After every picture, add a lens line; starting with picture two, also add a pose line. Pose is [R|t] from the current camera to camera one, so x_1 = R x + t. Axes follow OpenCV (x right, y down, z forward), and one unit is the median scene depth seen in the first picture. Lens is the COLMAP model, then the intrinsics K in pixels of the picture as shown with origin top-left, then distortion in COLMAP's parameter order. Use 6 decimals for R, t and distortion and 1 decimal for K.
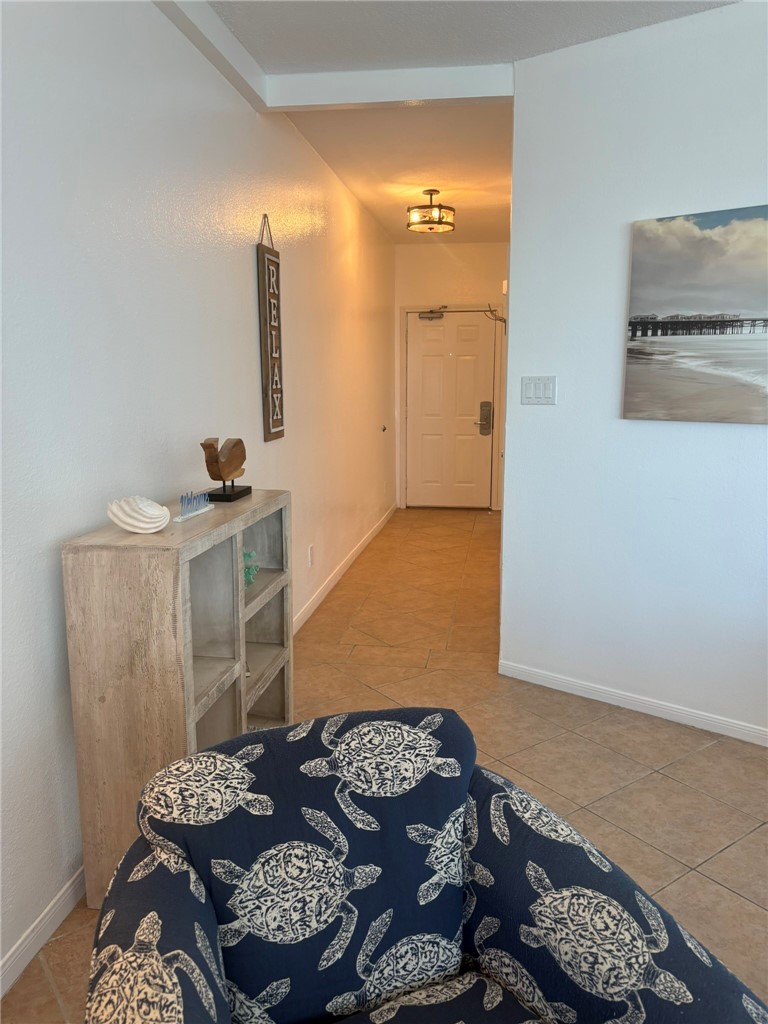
lens RADIAL K [[776.8, 0, 389.2], [0, 776.8, 515.7], [0, 0, 1]] dist [0.048980, -0.056402]
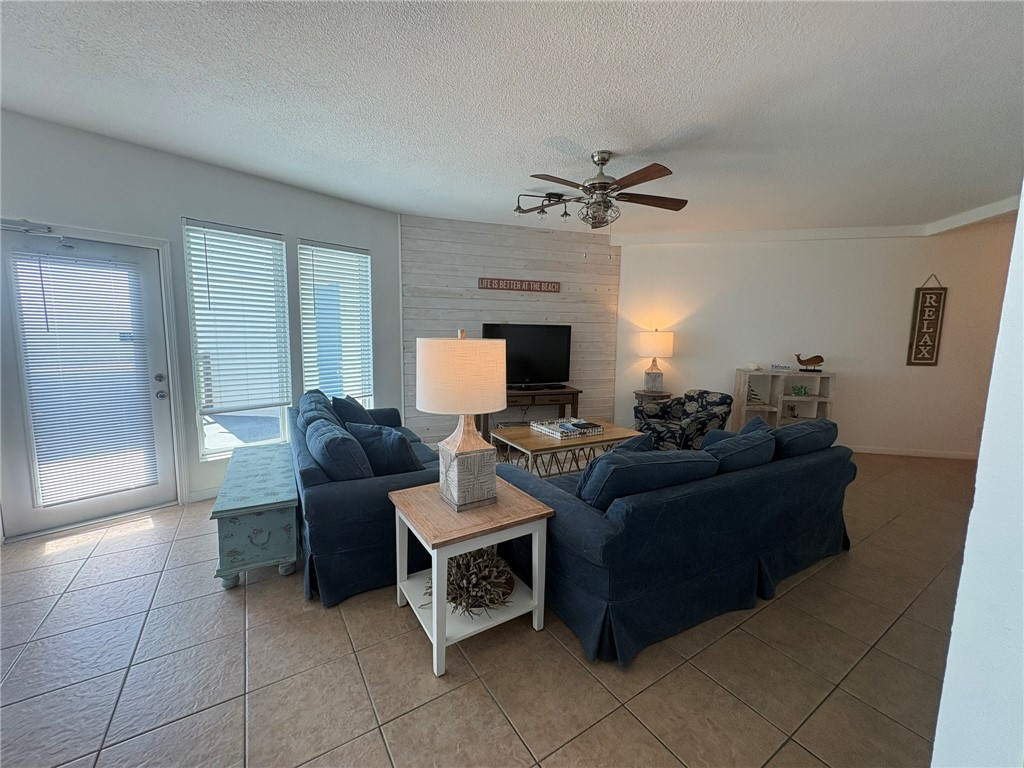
lens RADIAL K [[408.0, 0, 512.5], [0, 408.0, 384.5], [0, 0, 1]] dist [-0.000054, 0.000351]
pose [[-0.066192, 0.118225, -0.990778, 1.691041], [-0.192480, 0.972793, 0.128938, 0.052656], [0.979066, 0.199240, -0.041635, -0.226771]]
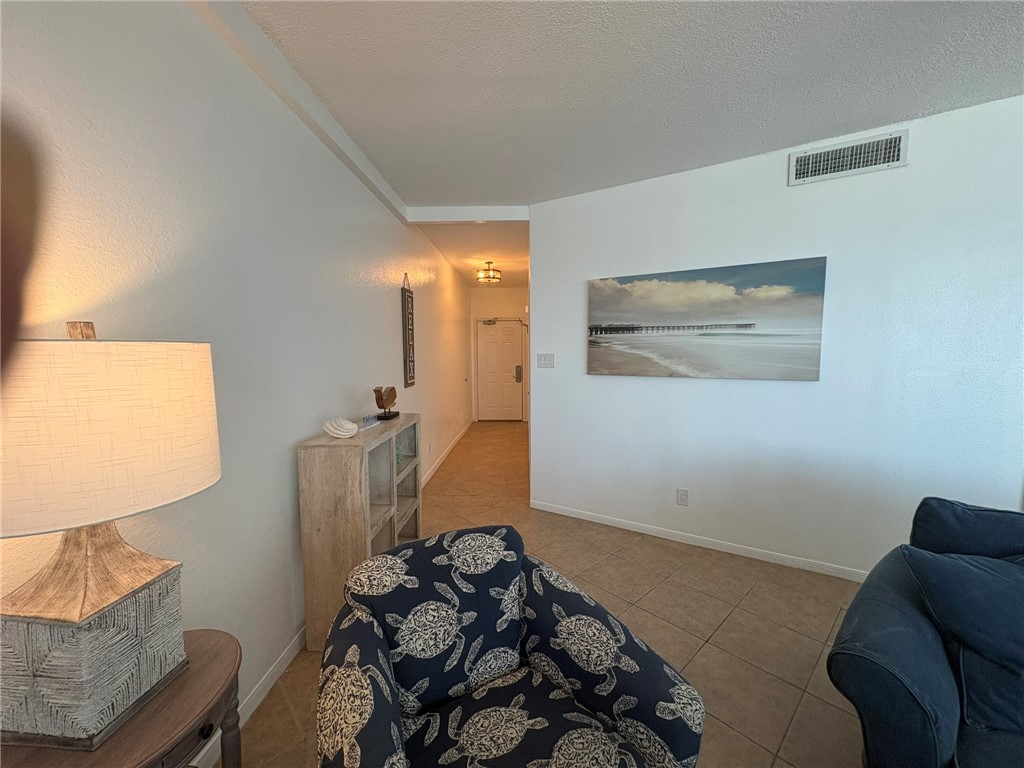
lens RADIAL K [[408.0, 0, 510.9], [0, 408.0, 383.7], [0, 0, 1]] dist [-0.000054, 0.000351]
pose [[0.994149, -0.012059, 0.107345, -0.013195], [0.022849, 0.994739, -0.099860, -0.000080], [-0.105577, 0.101729, 0.989194, -0.019481]]
